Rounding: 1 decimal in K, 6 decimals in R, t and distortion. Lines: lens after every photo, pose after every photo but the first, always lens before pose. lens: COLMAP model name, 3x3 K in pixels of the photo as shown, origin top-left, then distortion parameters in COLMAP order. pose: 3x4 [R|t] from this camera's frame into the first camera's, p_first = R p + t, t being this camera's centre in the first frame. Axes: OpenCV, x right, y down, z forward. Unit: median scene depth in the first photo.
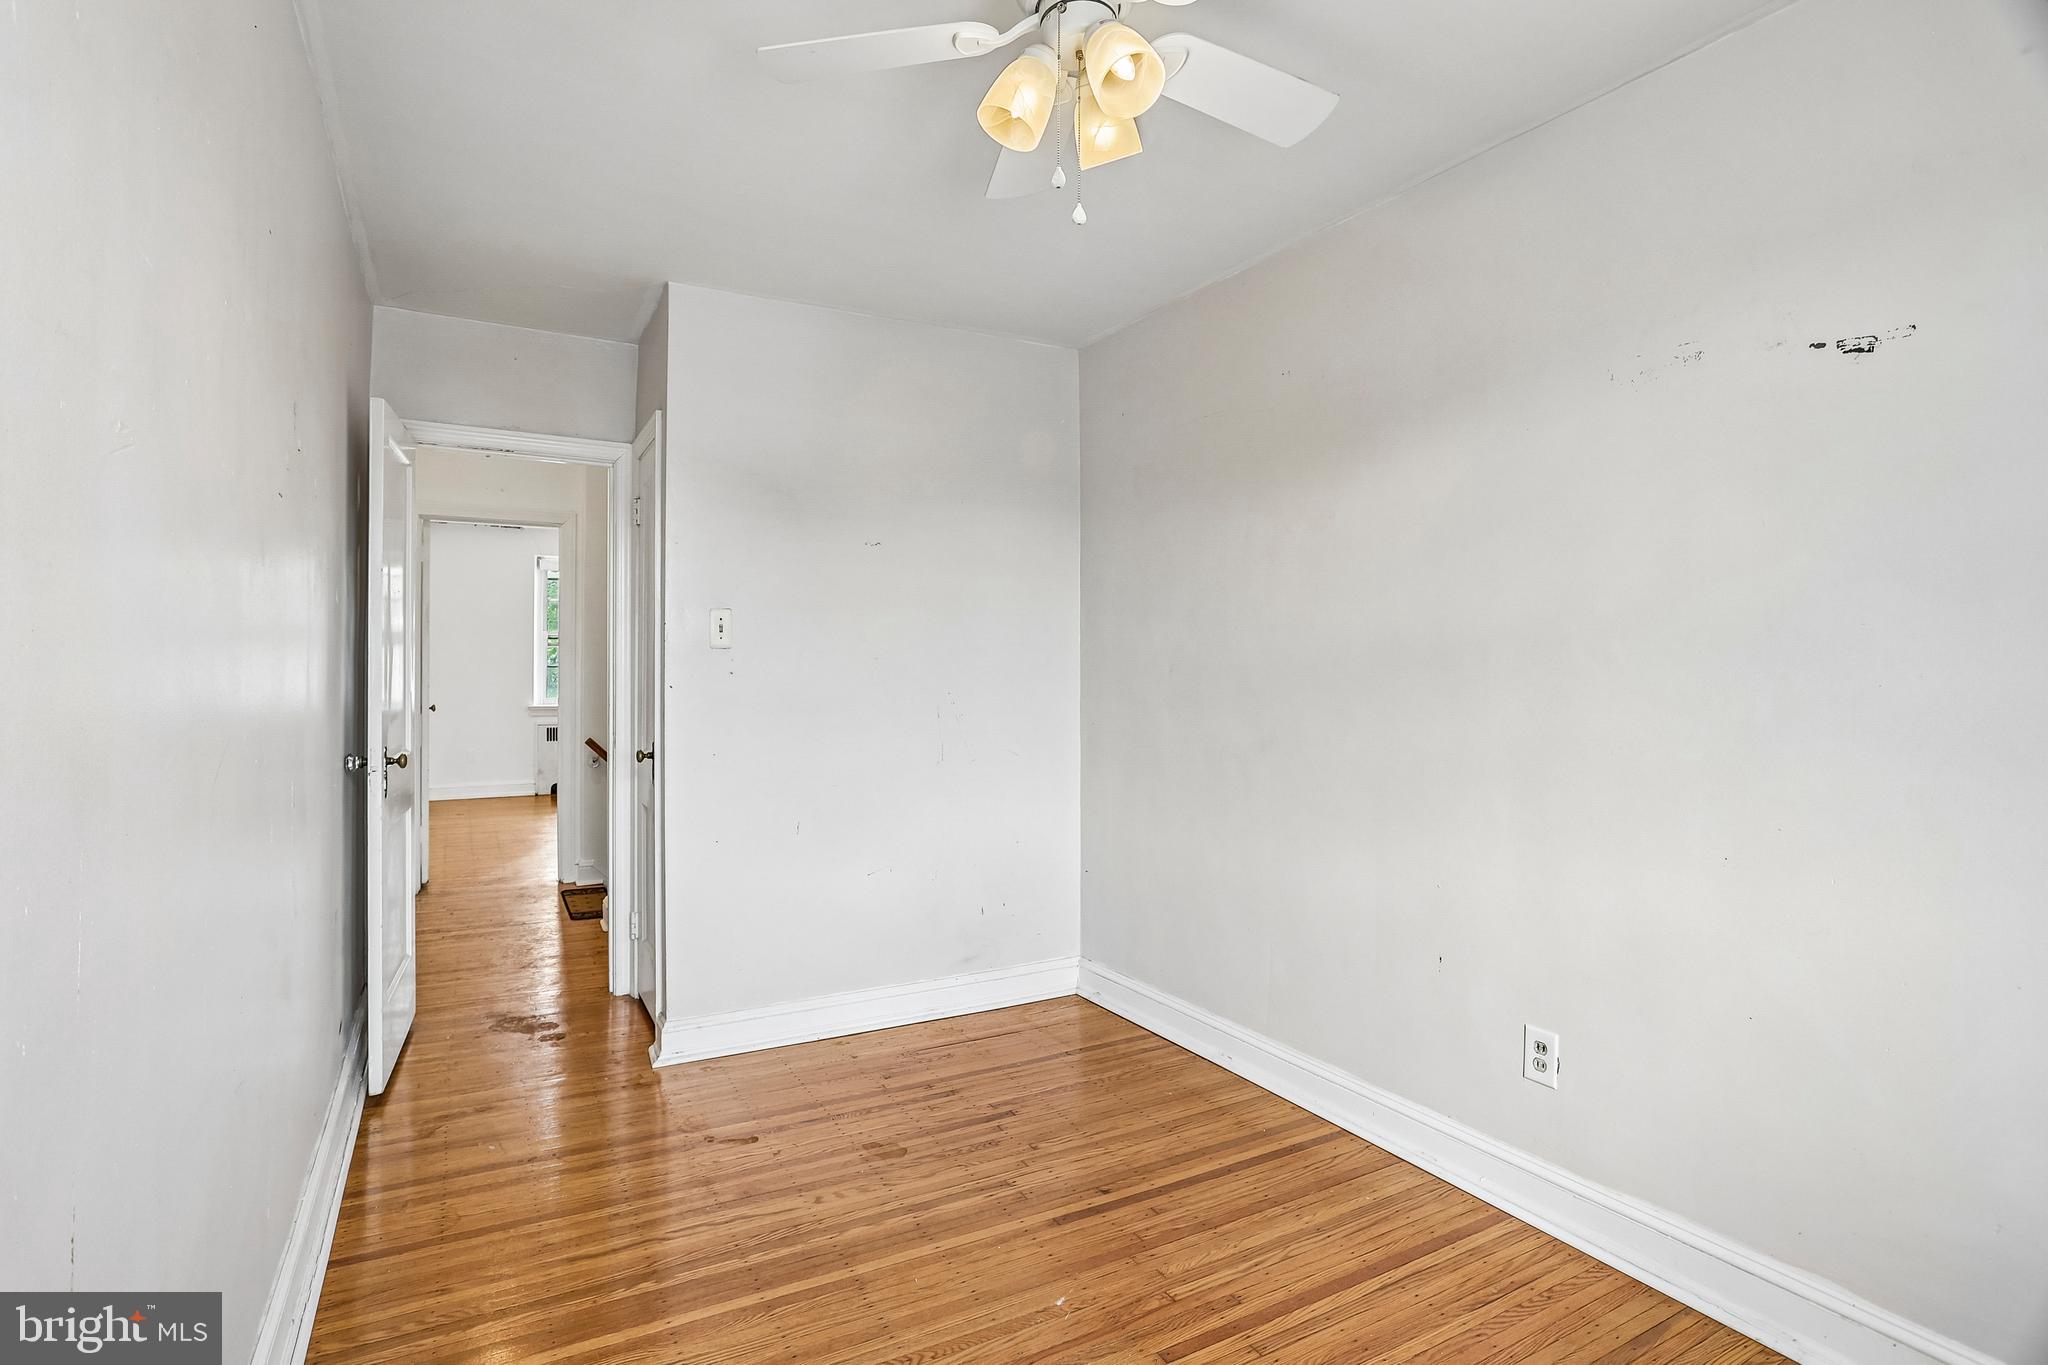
lens RADIAL K [[1028.6, 0, 1007.0], [0, 1028.6, 658.4], [0, 0, 1]] dist [-0.059679, 0.031266]
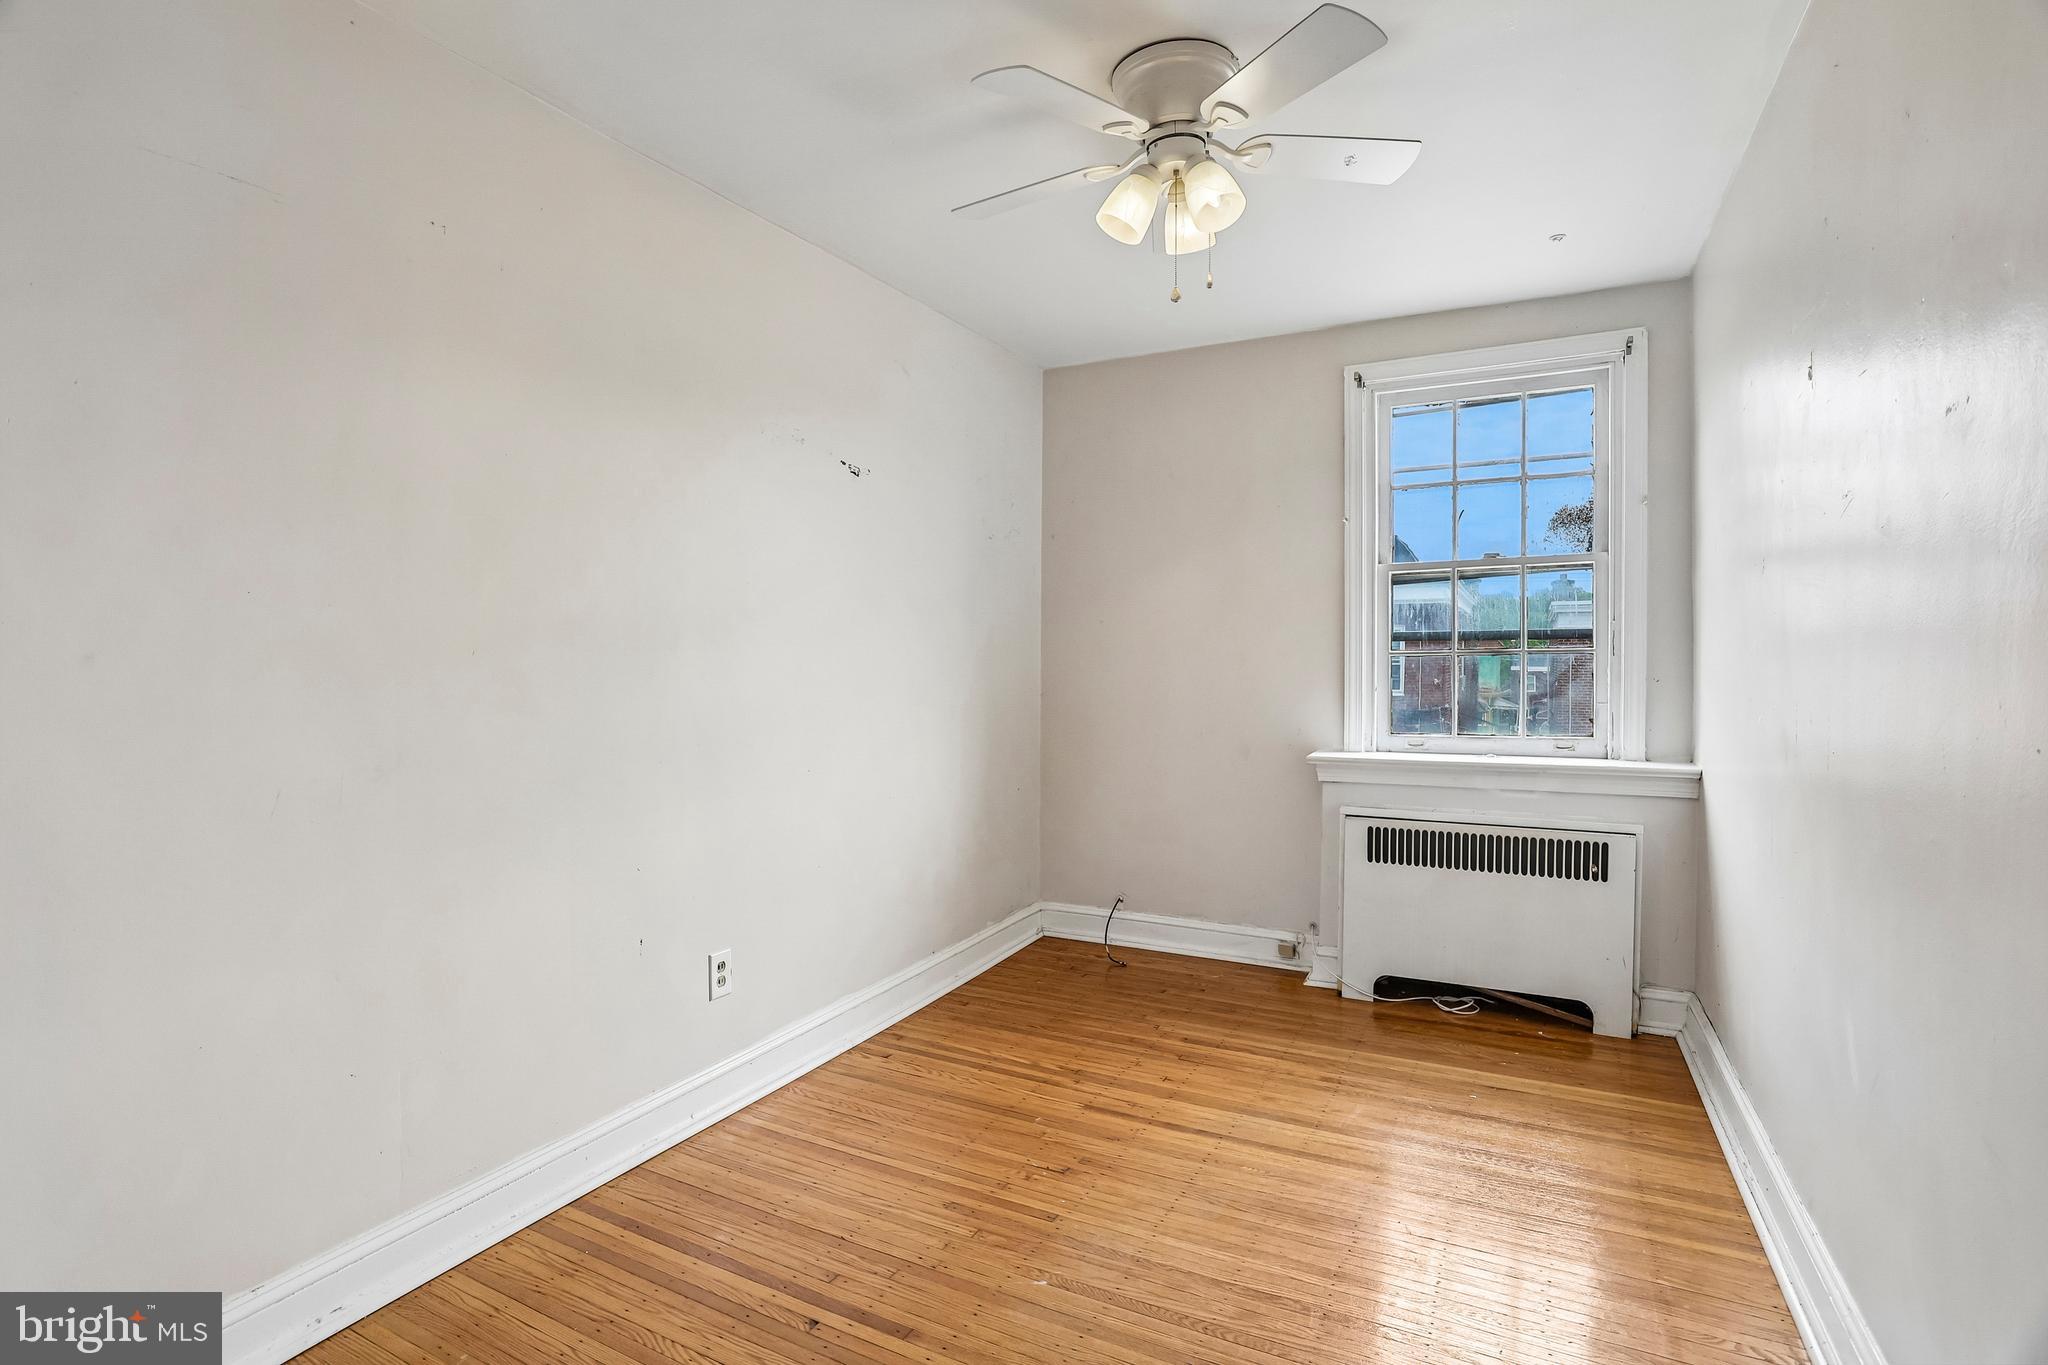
lens RADIAL K [[998.6, 0, 1021.7], [0, 998.6, 670.1], [0, 0, 1]] dist [-0.072337, 0.043799]
pose [[-0.552474, -0.006888, 0.833502, -0.635548], [0.000777, 0.999961, 0.008778, 0.024310], [-0.833530, 0.005497, -0.552447, 1.339962]]
